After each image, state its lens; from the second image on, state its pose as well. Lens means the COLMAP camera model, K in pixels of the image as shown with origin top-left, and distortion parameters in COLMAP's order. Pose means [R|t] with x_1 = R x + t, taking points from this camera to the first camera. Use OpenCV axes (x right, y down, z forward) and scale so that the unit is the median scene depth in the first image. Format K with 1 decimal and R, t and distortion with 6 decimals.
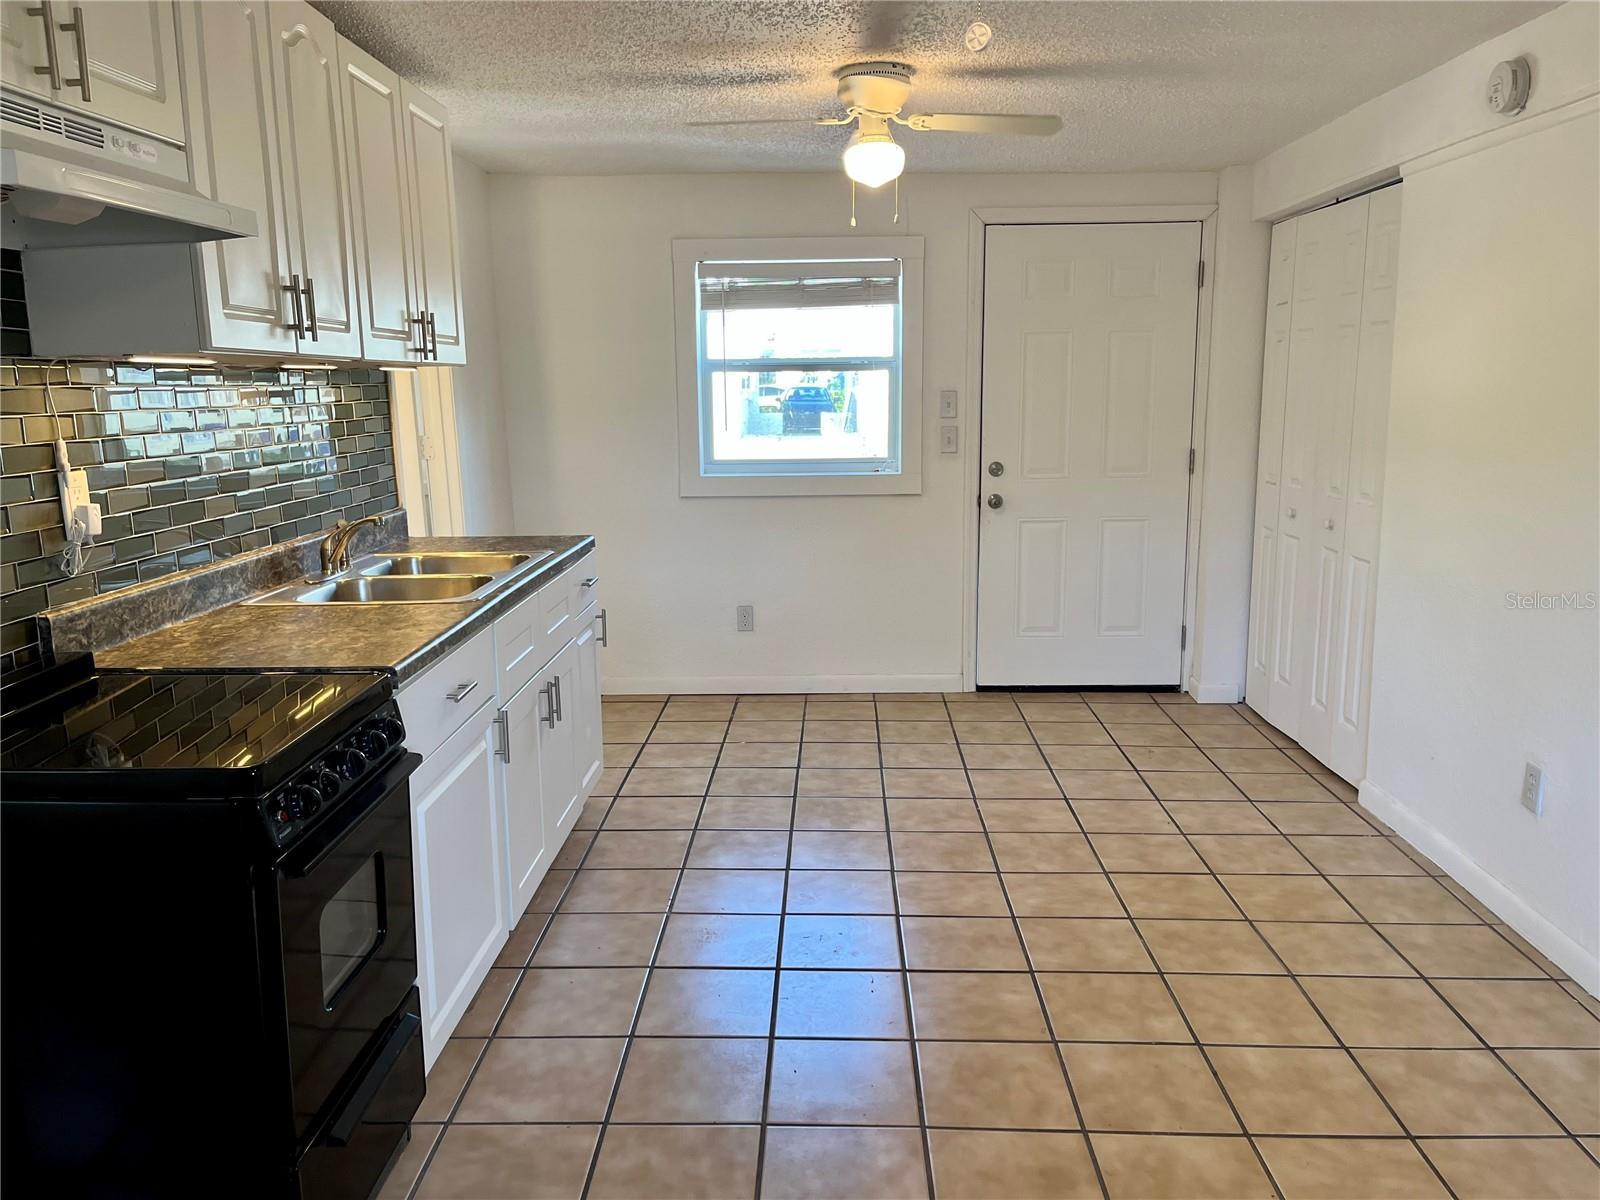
lens RADIAL K [[1198.5, 0, 803.5], [0, 1198.5, 600.1], [0, 0, 1]] dist [0.066339, -0.082744]
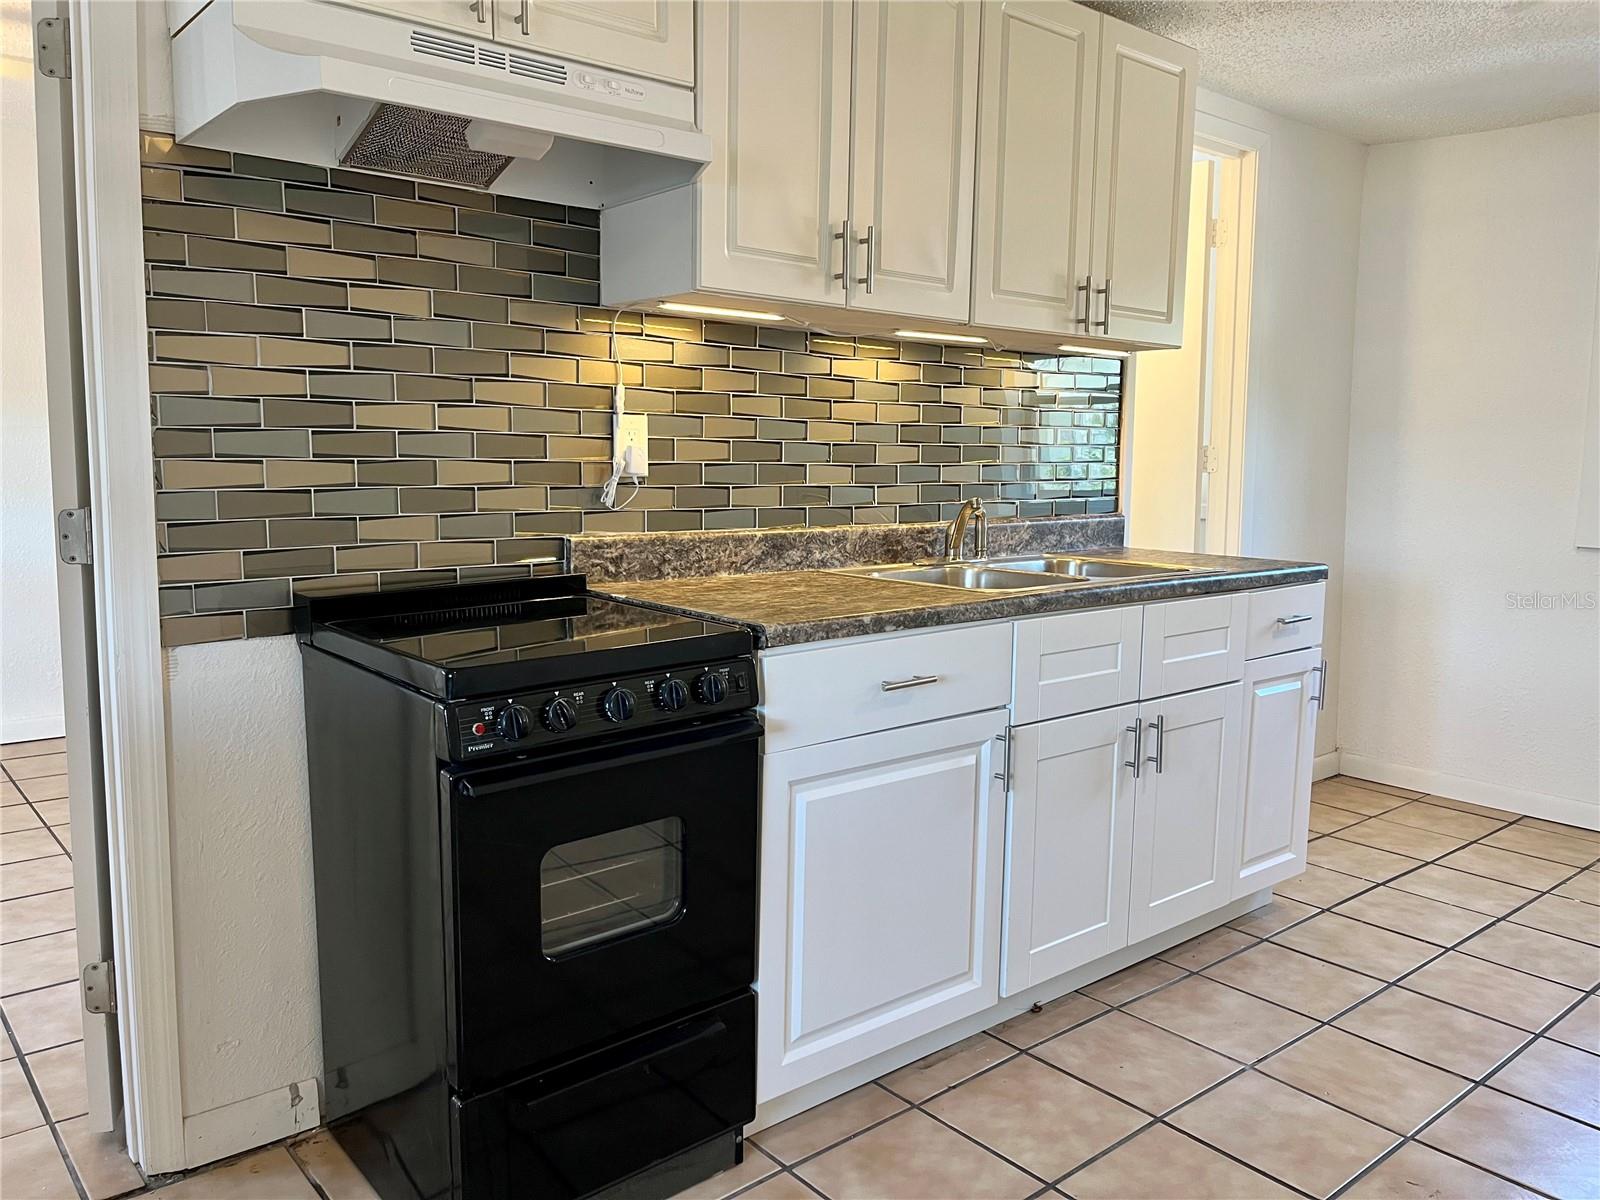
lens RADIAL K [[1203.4, 0, 789.1], [0, 1203.4, 598.0], [0, 0, 1]] dist [0.061638, -0.090752]
pose [[0.657614, 0.115883, -0.744389, 0.202378], [-0.157408, 0.987425, 0.014659, 0.011861], [0.736727, 0.107533, 0.667586, 0.252953]]
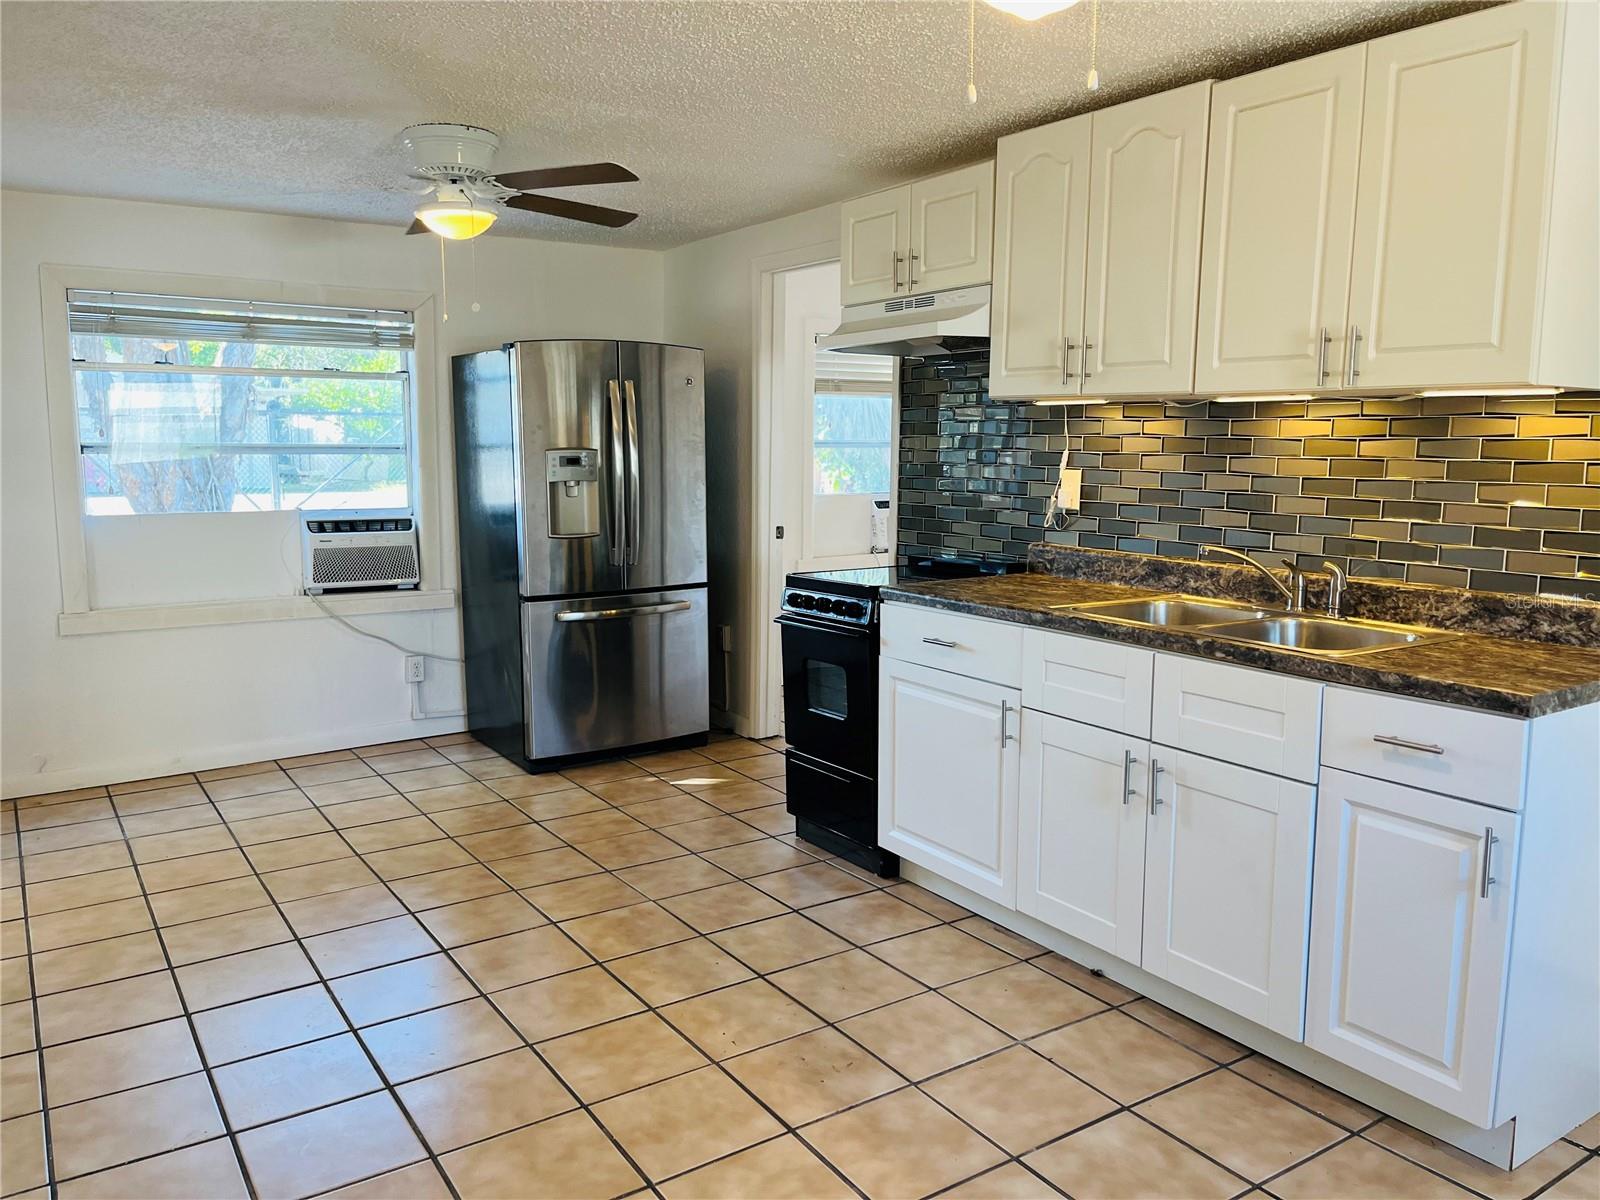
lens RADIAL K [[1216.6, 0, 804.5], [0, 1216.6, 597.0], [0, 0, 1]] dist [0.061522, -0.080751]
pose [[-0.817806, 0.083888, -0.569347, 0.432809], [-0.098746, 0.954192, 0.282430, -0.240925], [0.566959, 0.287194, -0.772060, 1.366284]]
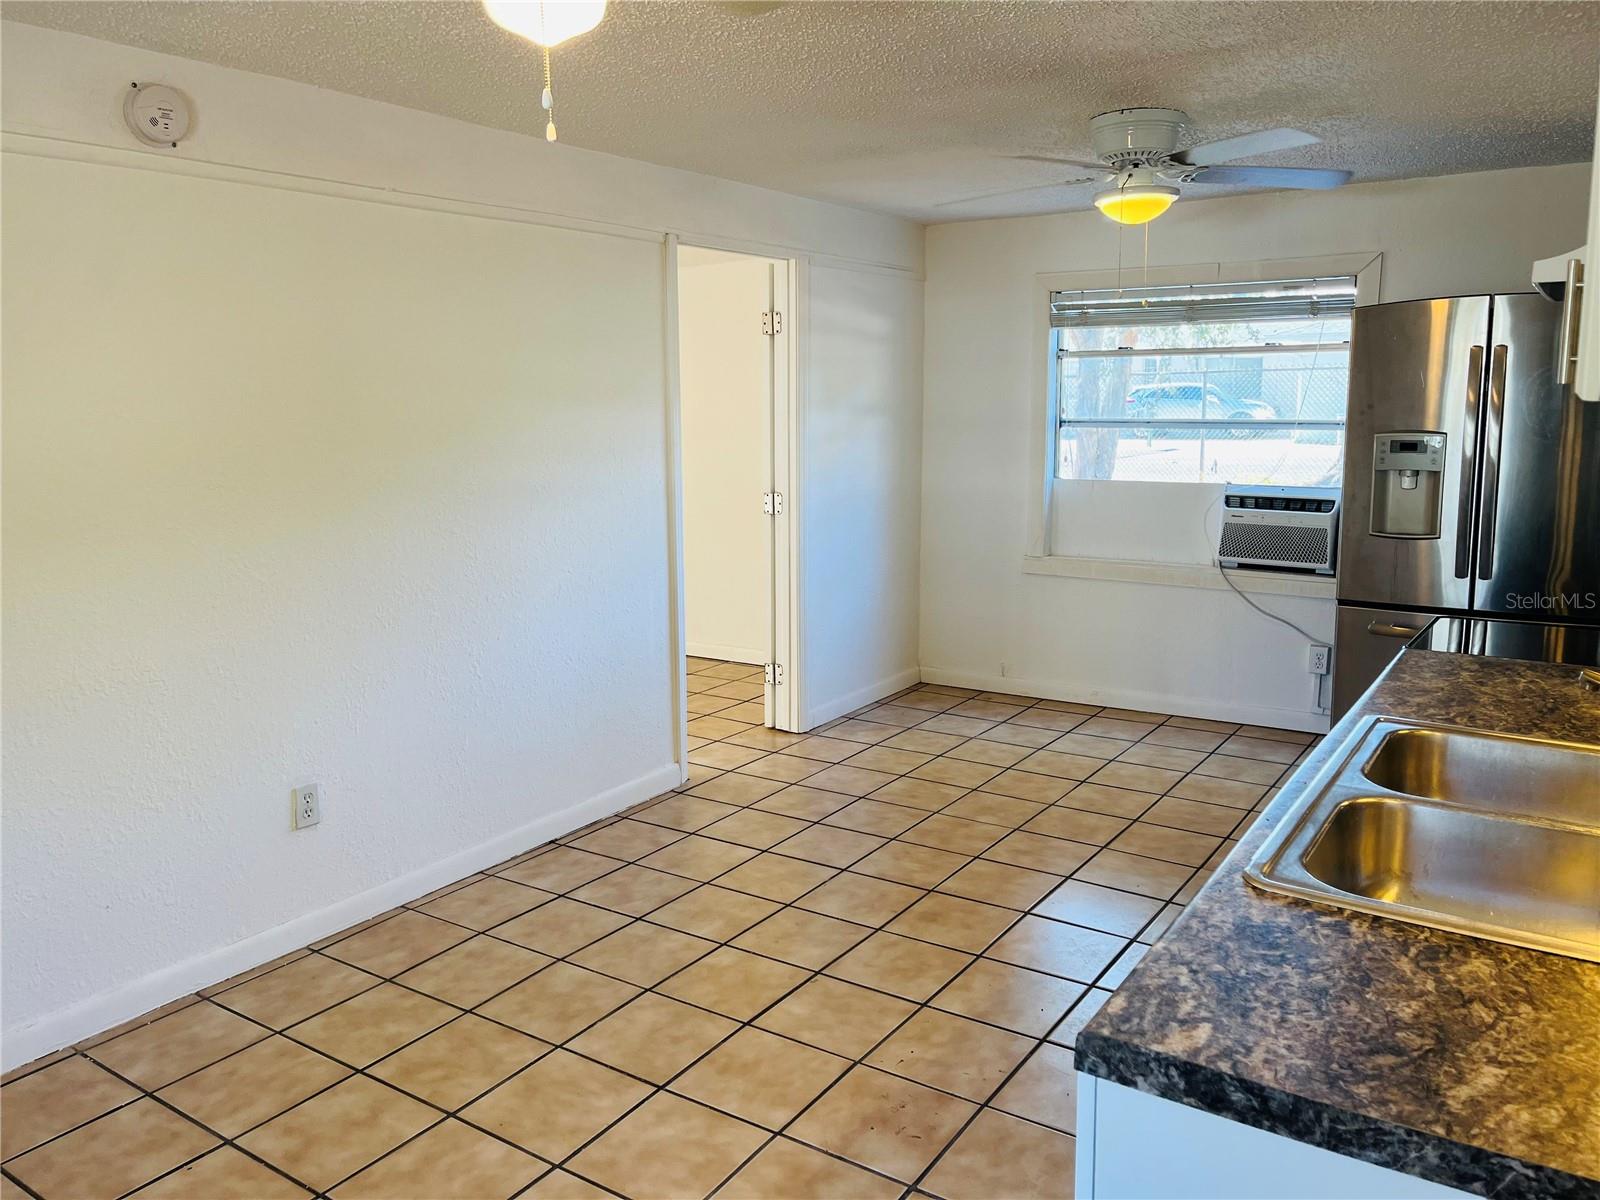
lens RADIAL K [[1216.6, 0, 804.5], [0, 1216.6, 597.0], [0, 0, 1]] dist [0.061522, -0.080751]
pose [[-0.842276, -0.072856, 0.534100, -0.295224], [0.117943, 0.941908, 0.314481, -0.269946], [-0.525985, 0.327873, -0.784754, 1.360394]]
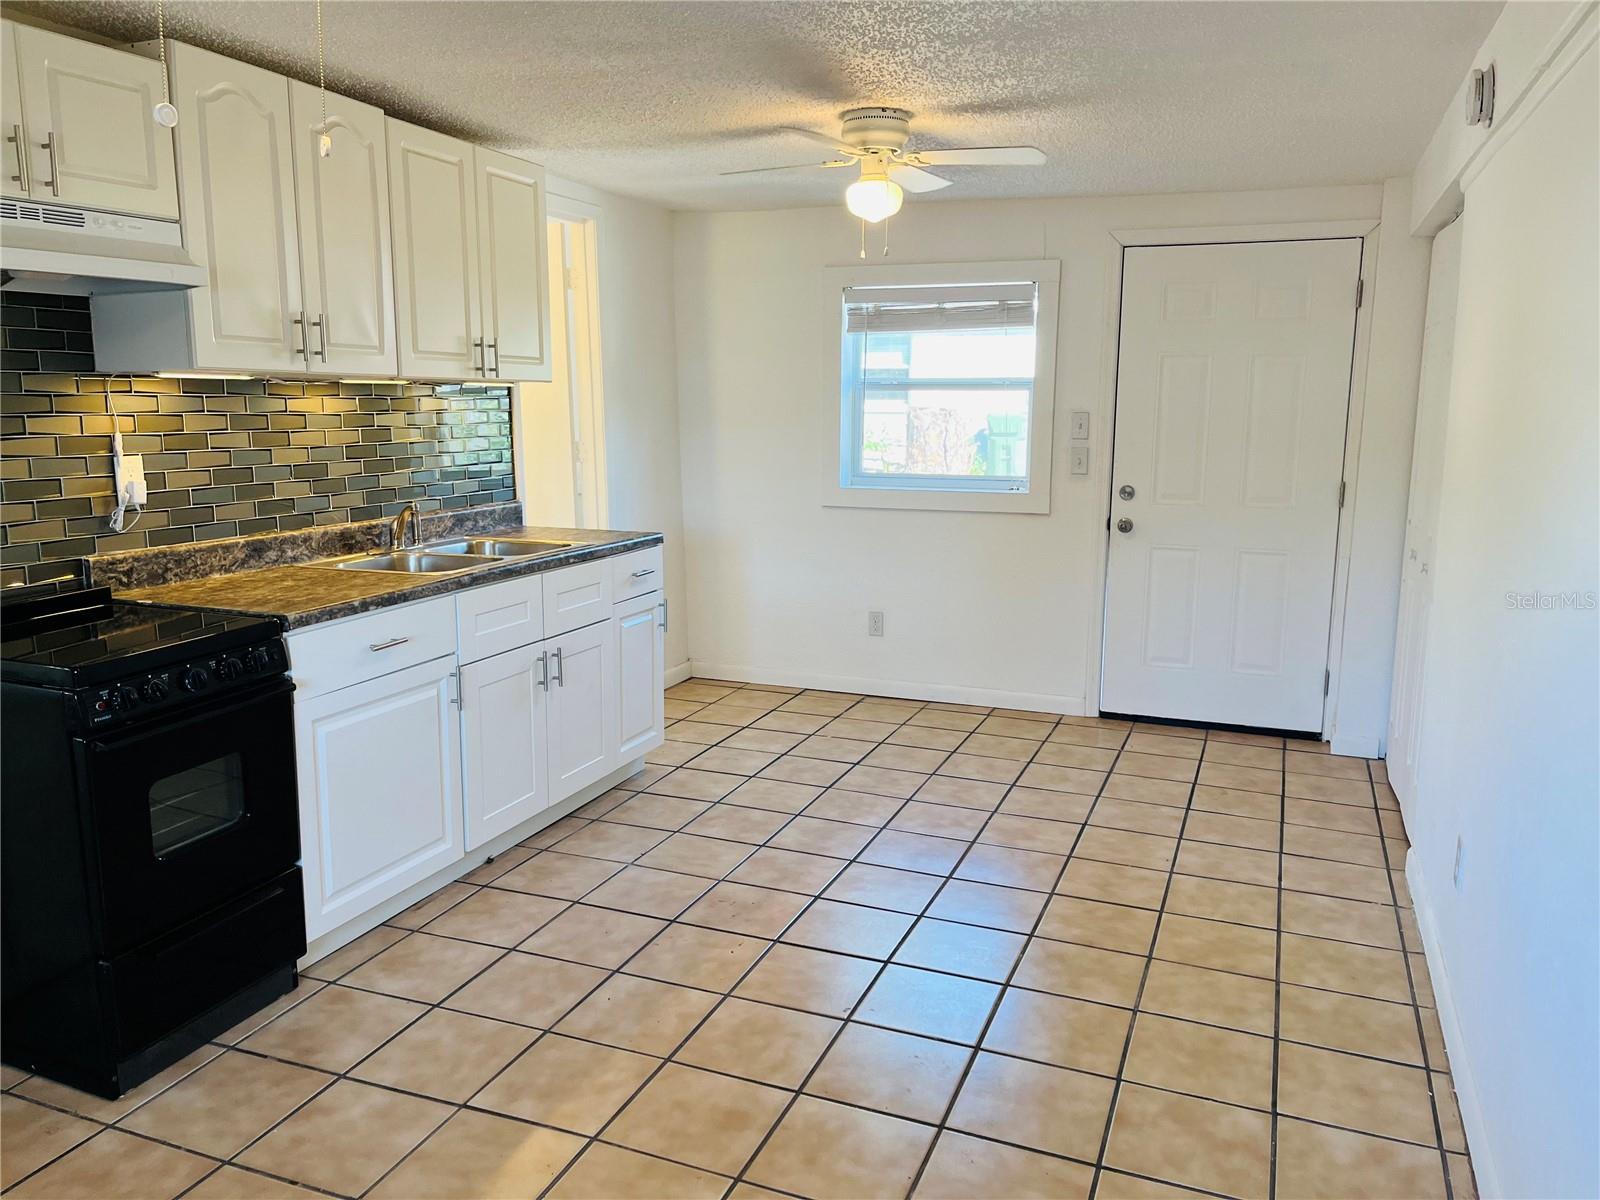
lens RADIAL K [[1198.5, 0, 803.5], [0, 1198.5, 600.1], [0, 0, 1]] dist [0.066339, -0.082744]
pose [[0.940288, 0.074553, -0.332114, 0.370632], [-0.078375, 0.996922, 0.001893, -0.003796], [0.331233, 0.024250, 0.943237, -0.023797]]
